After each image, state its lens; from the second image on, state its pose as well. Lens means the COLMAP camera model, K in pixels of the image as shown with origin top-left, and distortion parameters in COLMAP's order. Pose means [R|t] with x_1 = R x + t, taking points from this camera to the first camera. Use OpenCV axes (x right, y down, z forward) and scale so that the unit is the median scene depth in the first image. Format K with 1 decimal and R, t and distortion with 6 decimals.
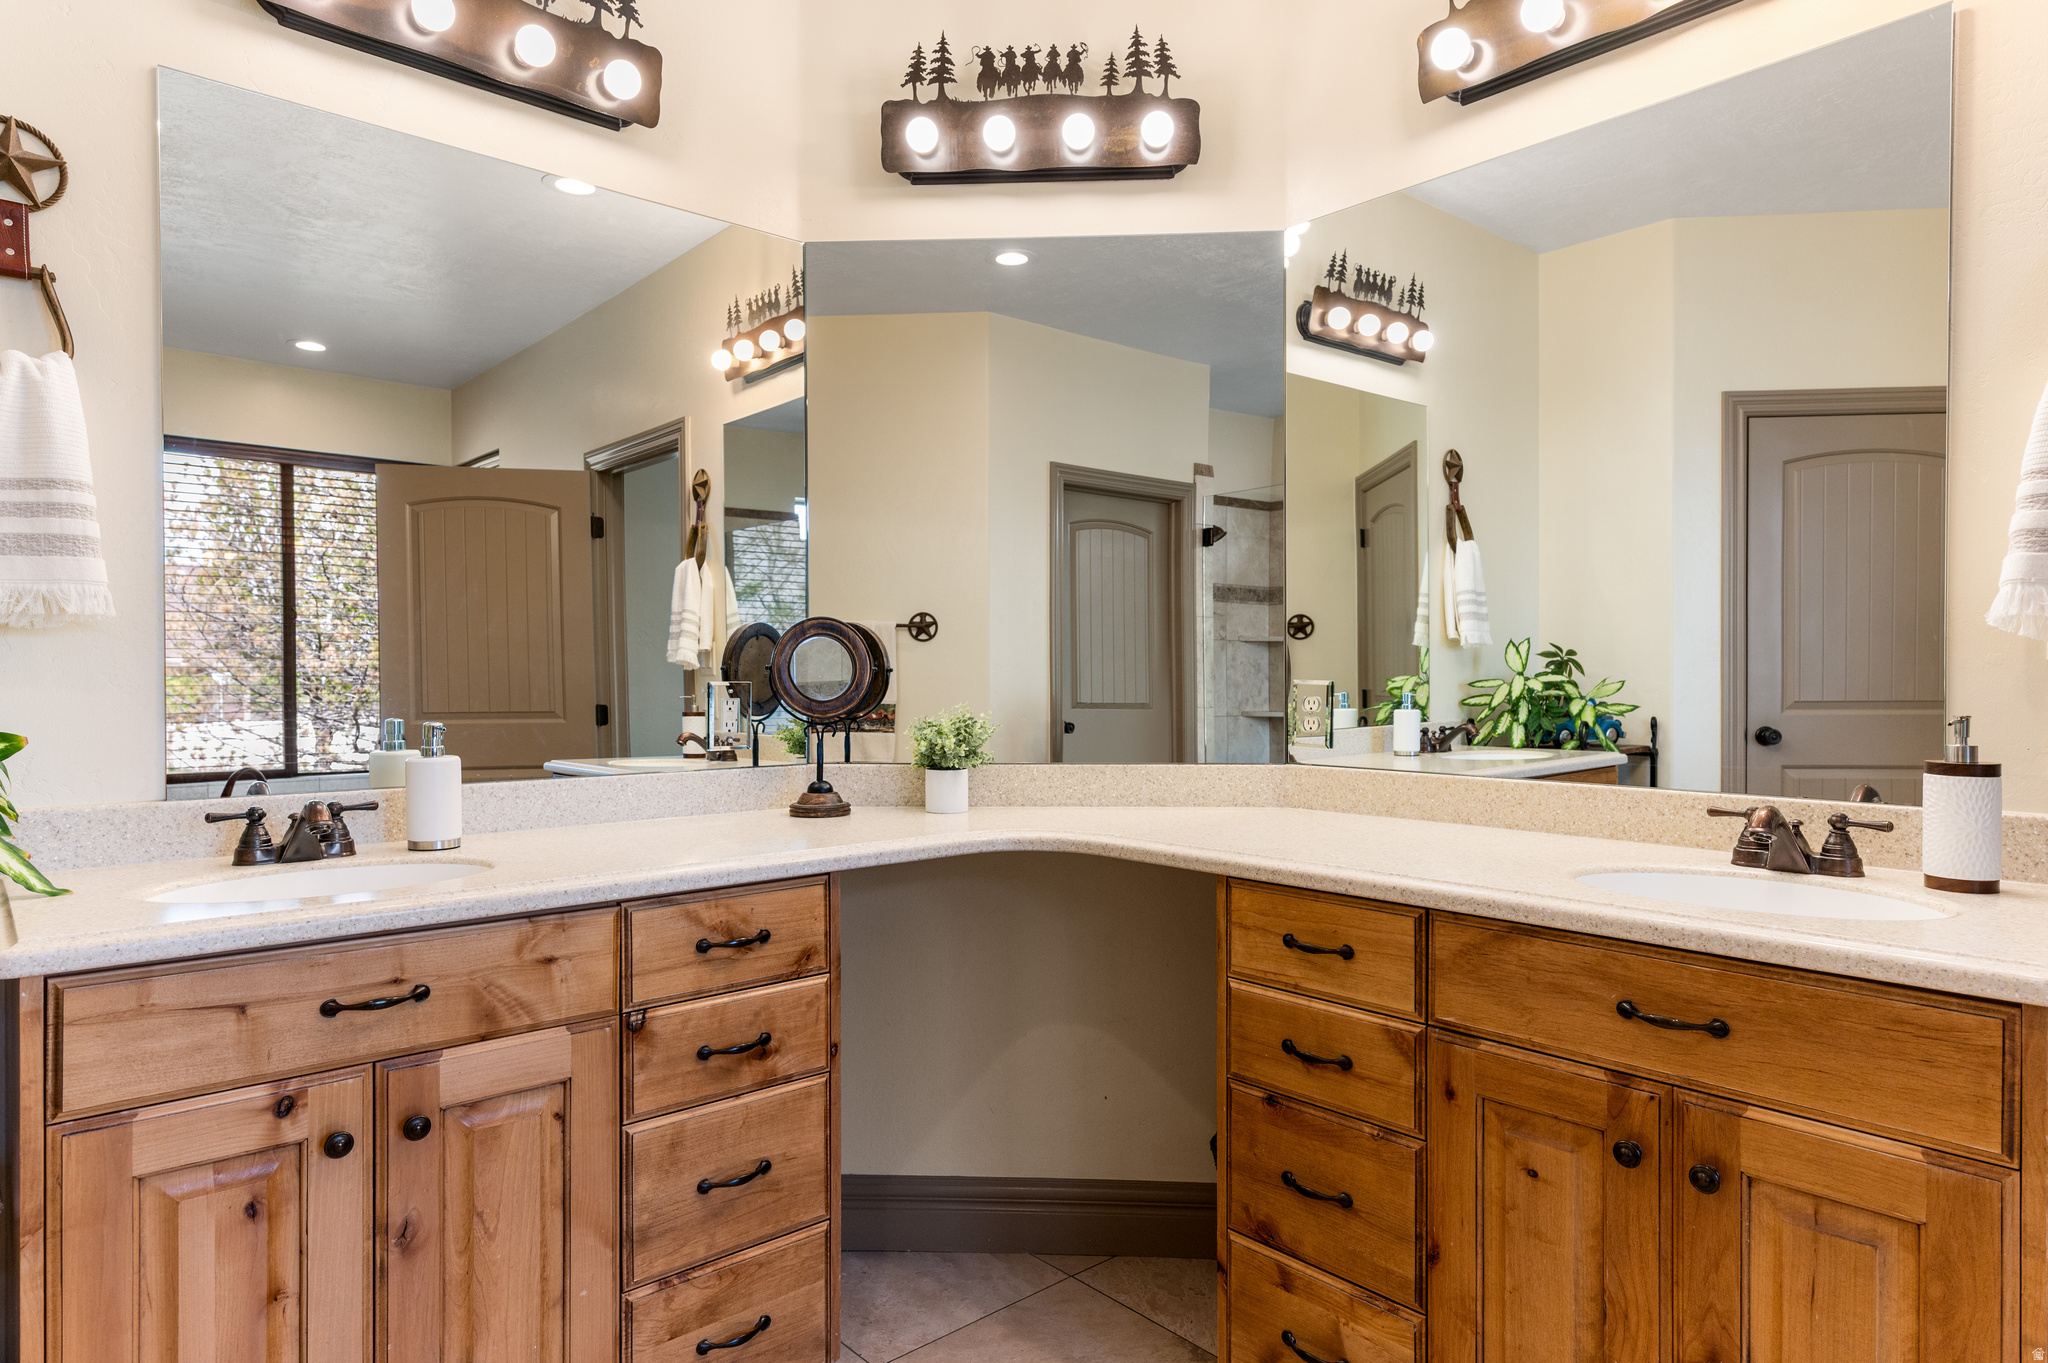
lens RADIAL K [[1198.5, 0, 1025.8], [0, 1198.5, 686.5], [0, 0, 1]] dist [0.007983, 0.001724]
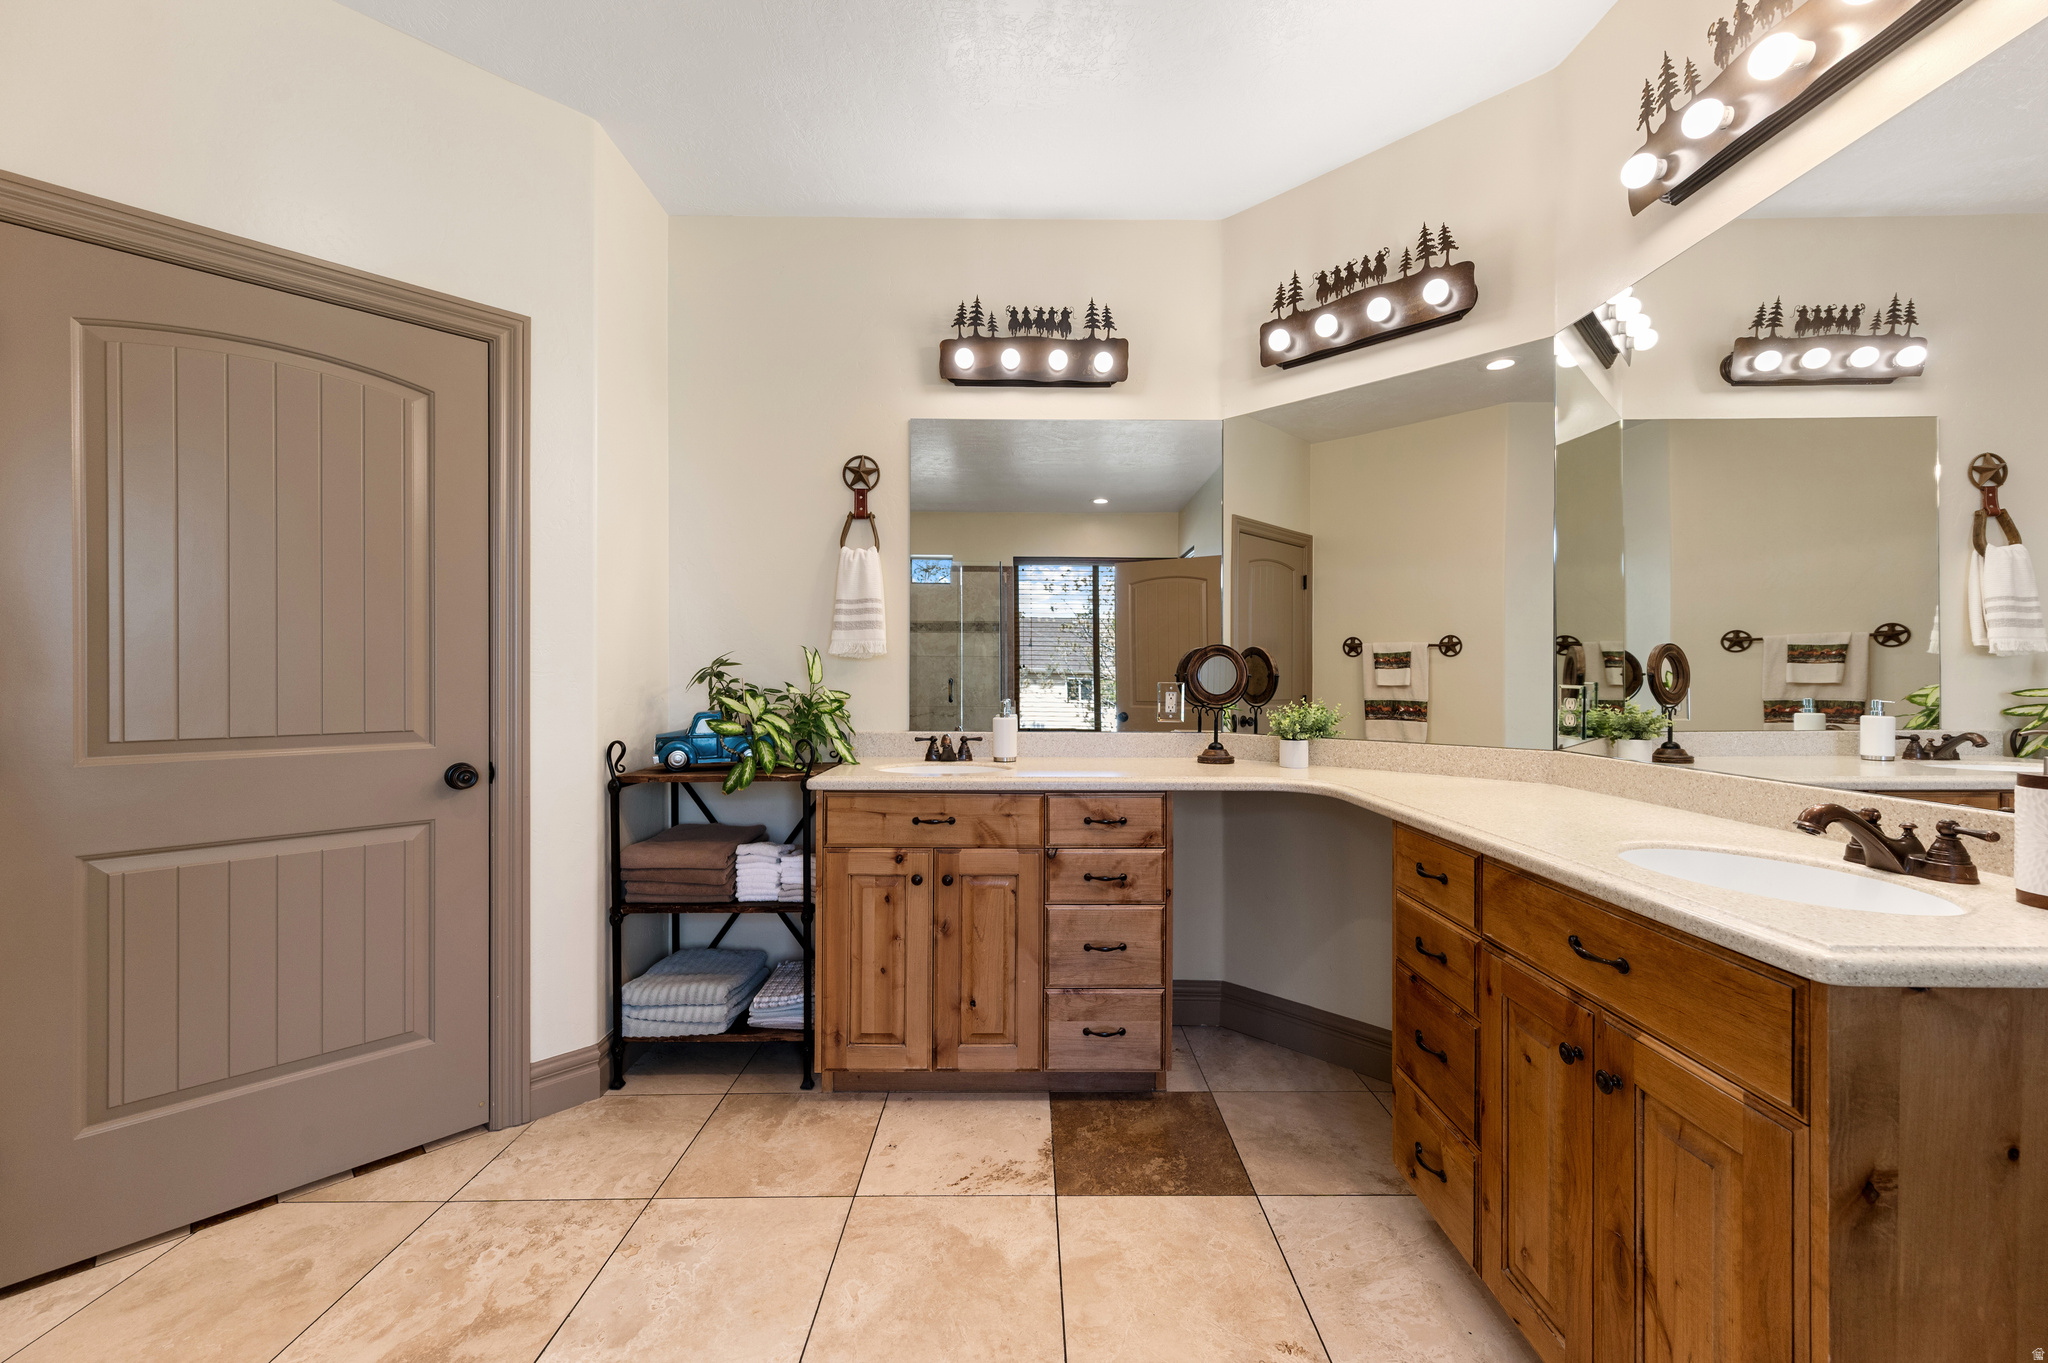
lens RADIAL K [[812.7, 0, 1030.8], [0, 812.7, 682.0], [0, 0, 1]] dist [0.005391, -0.002540]
pose [[0.750452, 0.007136, -0.660887, 0.511651], [-0.011807, 0.999927, -0.002610, 0.000152], [0.660820, 0.009762, 0.750481, -0.030425]]
